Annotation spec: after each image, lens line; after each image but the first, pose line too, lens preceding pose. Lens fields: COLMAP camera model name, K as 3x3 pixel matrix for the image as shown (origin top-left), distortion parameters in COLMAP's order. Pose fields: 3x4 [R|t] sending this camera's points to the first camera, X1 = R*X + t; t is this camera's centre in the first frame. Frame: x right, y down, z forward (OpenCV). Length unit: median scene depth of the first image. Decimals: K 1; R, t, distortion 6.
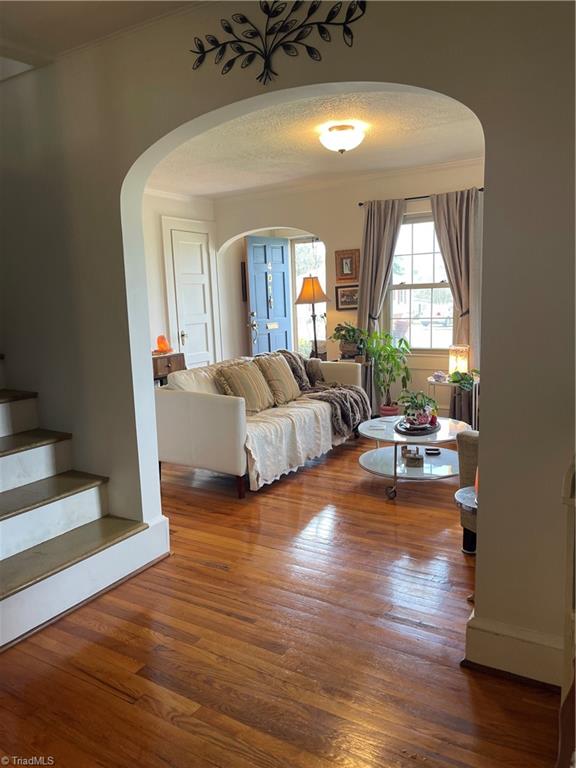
lens RADIAL K [[582.3, 0, 304.5], [0, 582.3, 393.8], [0, 0, 1]] dist [0.032337, -0.008523]
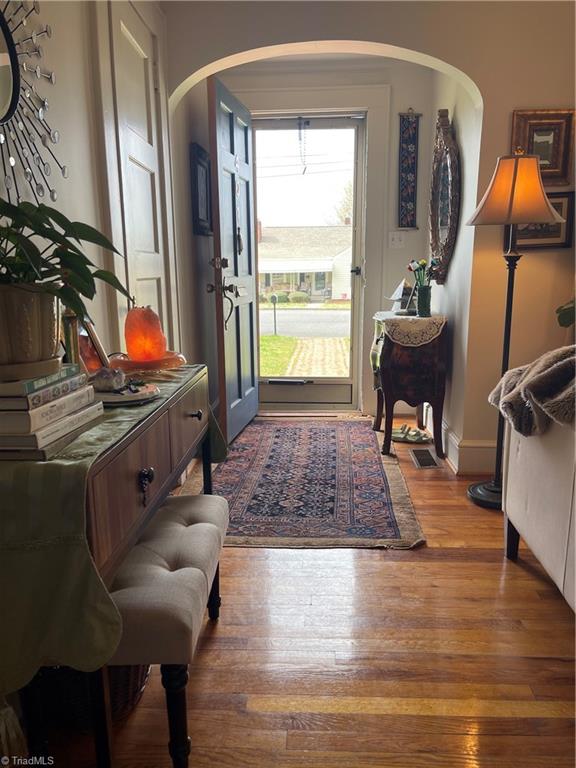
lens RADIAL K [[582.3, 0, 304.5], [0, 582.3, 393.8], [0, 0, 1]] dist [0.032337, -0.008523]
pose [[0.875317, -0.072073, 0.478149, -0.253579], [0.058023, 0.997340, 0.044113, -0.051558], [-0.480056, -0.010869, 0.877170, 0.567794]]
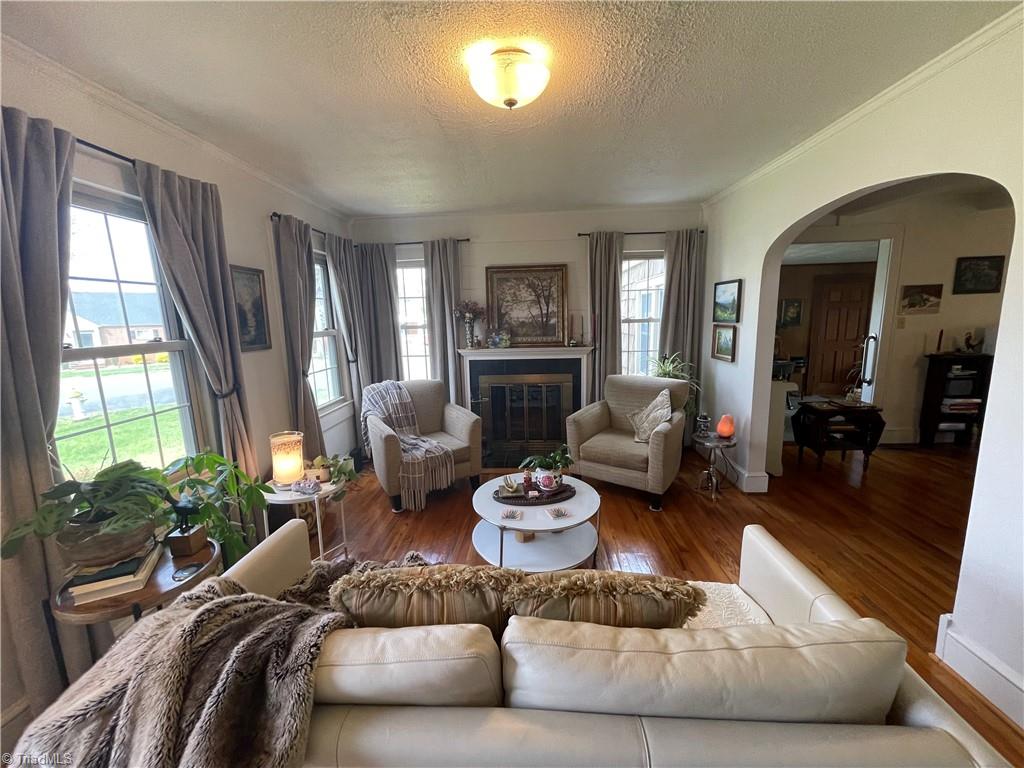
lens RADIAL K [[412.8, 0, 509.3], [0, 412.8, 386.1], [0, 0, 1]] dist [-0.000812, 0.000183]
pose [[-0.470378, -0.106767, 0.875982, -0.179074], [0.190361, 0.957007, 0.218861, -0.132504], [-0.861689, 0.269700, -0.429831, 0.685044]]
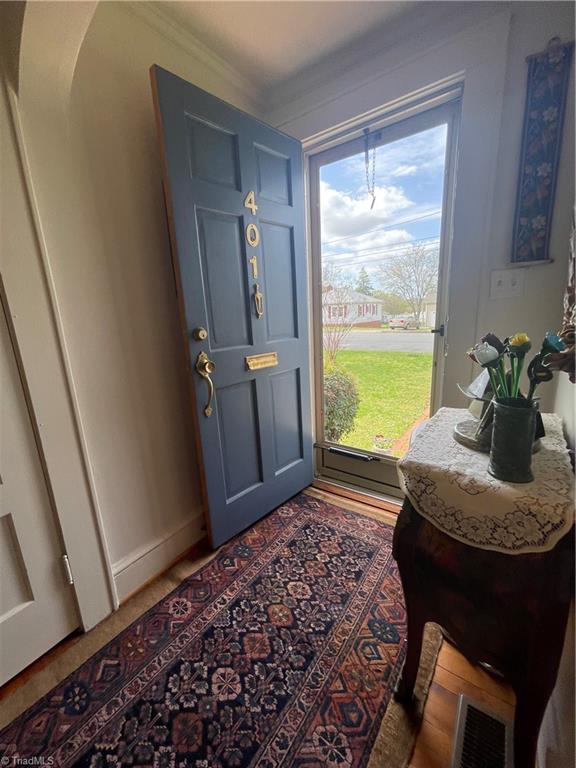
lens RADIAL K [[309.6, 0, 286.0], [0, 309.6, 381.0], [0, 0, 1]] dist [-0.000812, 0.000183]
pose [[0.996103, 0.005355, -0.088033, -0.020793], [-0.001094, 0.998829, 0.048373, -0.116881], [0.088189, -0.048089, 0.994942, 0.812986]]
